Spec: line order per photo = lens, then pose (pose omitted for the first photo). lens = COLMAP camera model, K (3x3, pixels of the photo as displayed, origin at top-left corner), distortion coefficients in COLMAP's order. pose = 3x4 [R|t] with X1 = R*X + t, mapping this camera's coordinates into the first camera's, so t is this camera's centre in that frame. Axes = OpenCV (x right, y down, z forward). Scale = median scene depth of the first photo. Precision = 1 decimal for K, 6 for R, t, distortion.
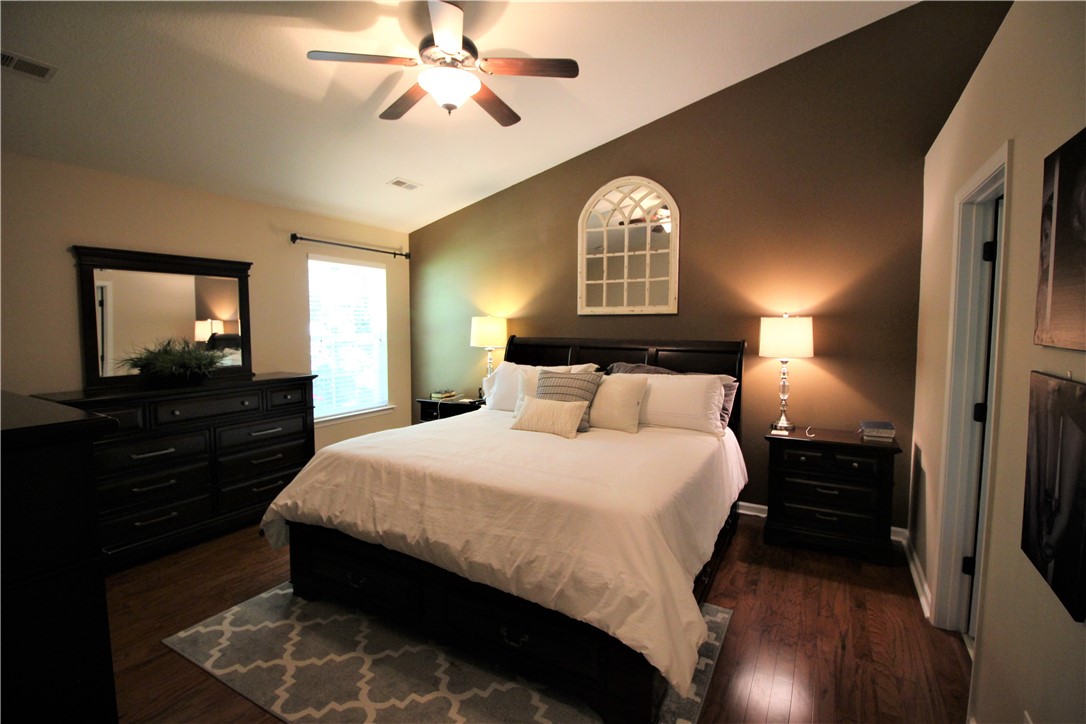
lens RADIAL K [[503.2, 0, 540.7], [0, 503.2, 356.1], [0, 0, 1]] dist [-0.000383, -0.013785]
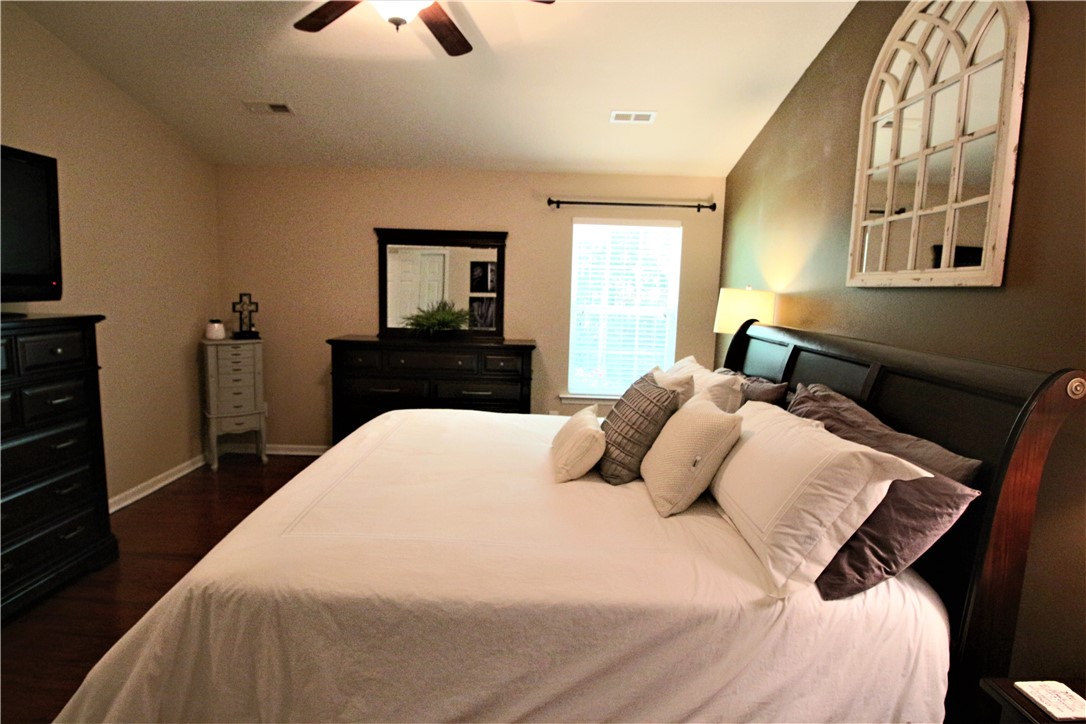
lens RADIAL K [[561.8, 0, 540.6], [0, 561.8, 354.0], [0, 0, 1]] dist [0.000827, -0.015647]
pose [[0.488632, 0.116931, -0.864619, 0.474447], [-0.088205, 0.992522, 0.084380, -0.037930], [0.868020, 0.035033, 0.495292, 0.475560]]
